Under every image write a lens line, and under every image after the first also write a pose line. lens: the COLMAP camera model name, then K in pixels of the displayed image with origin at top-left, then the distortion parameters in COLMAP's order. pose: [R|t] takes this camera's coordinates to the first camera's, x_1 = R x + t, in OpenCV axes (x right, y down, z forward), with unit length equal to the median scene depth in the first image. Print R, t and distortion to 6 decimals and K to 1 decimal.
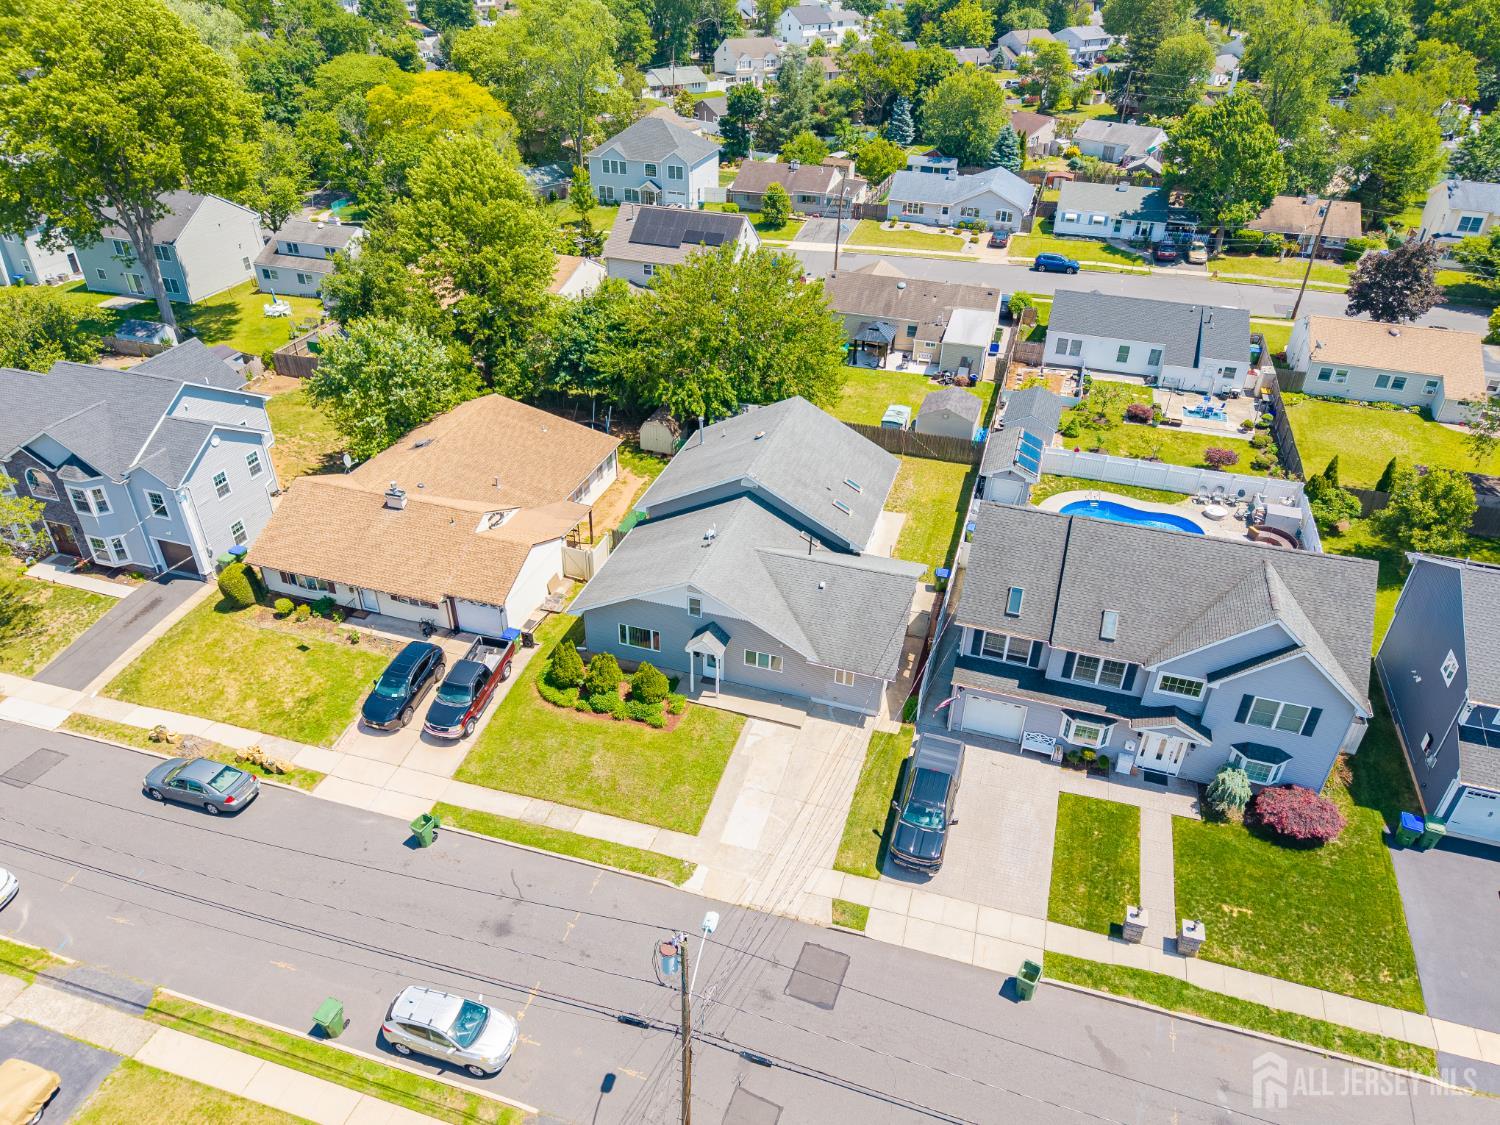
lens RADIAL K [[1018.6, 0, 755.0], [0, 1018.6, 561.2], [0, 0, 1]] dist [0.010687, -0.013816]
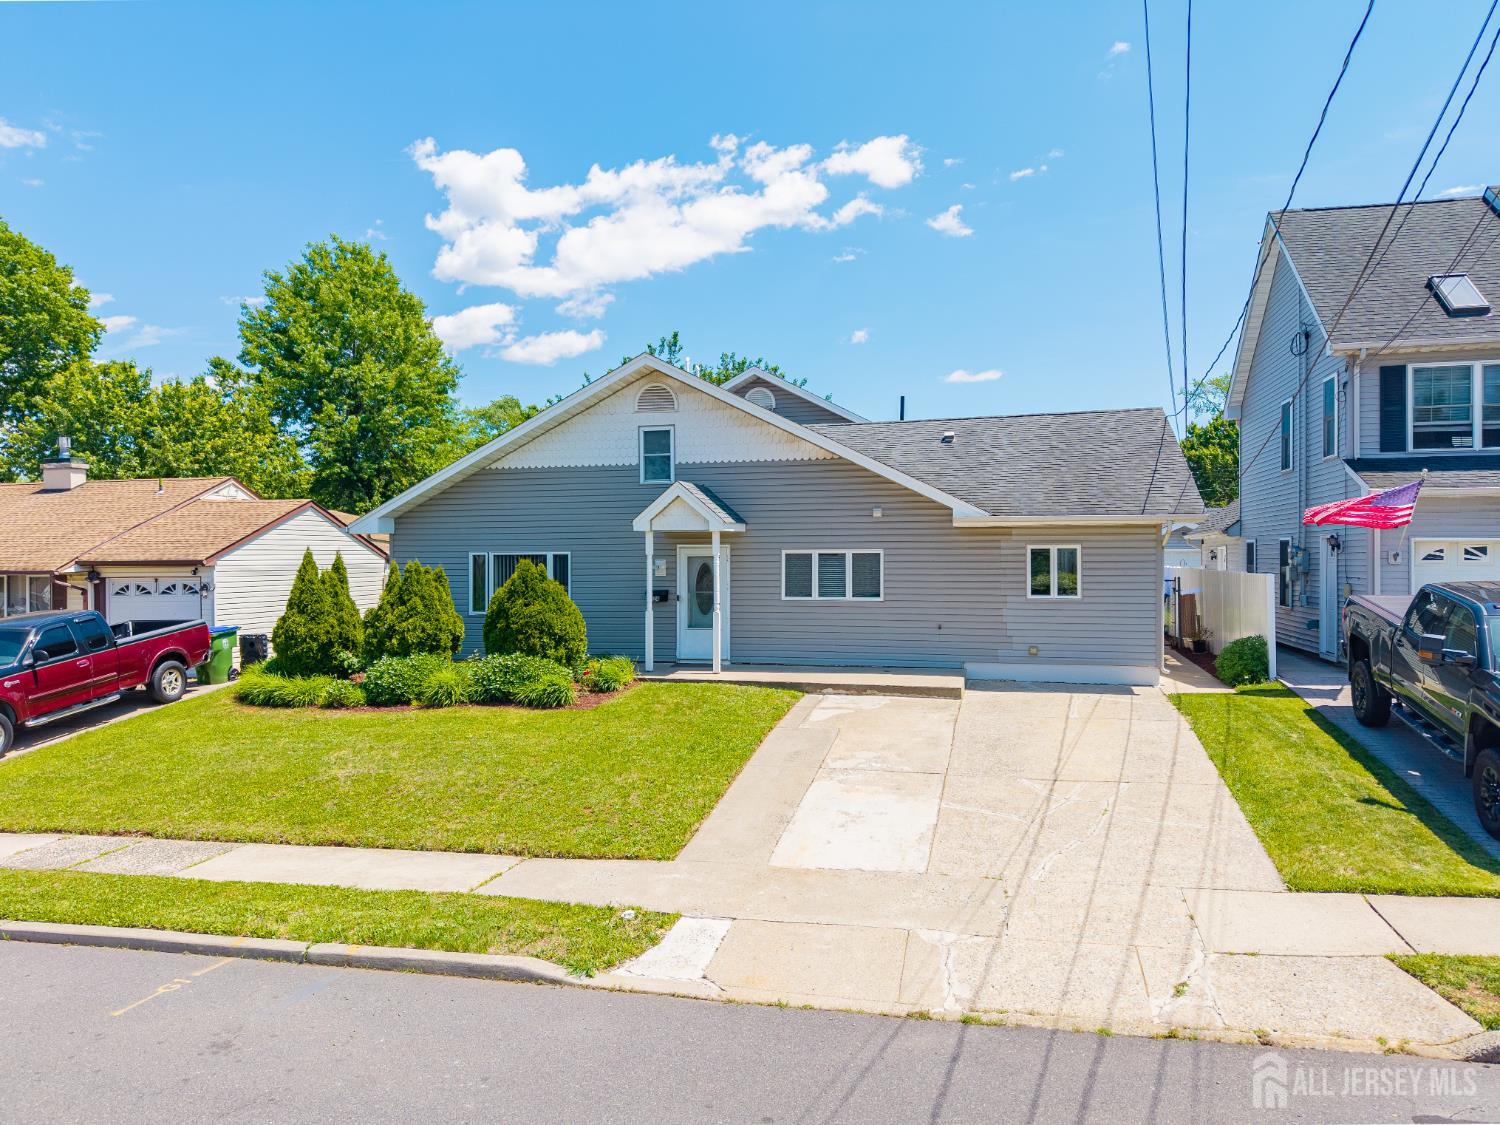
lens RADIAL K [[1018.6, 0, 757.6], [0, 1018.6, 567.7], [0, 0, 1]] dist [0.010687, -0.013816]
pose [[0.997977, -0.020077, 0.060316, -0.043883], [0.049788, 0.836796, -0.545246, 0.305180], [-0.039525, 0.547146, 0.836103, 0.664360]]
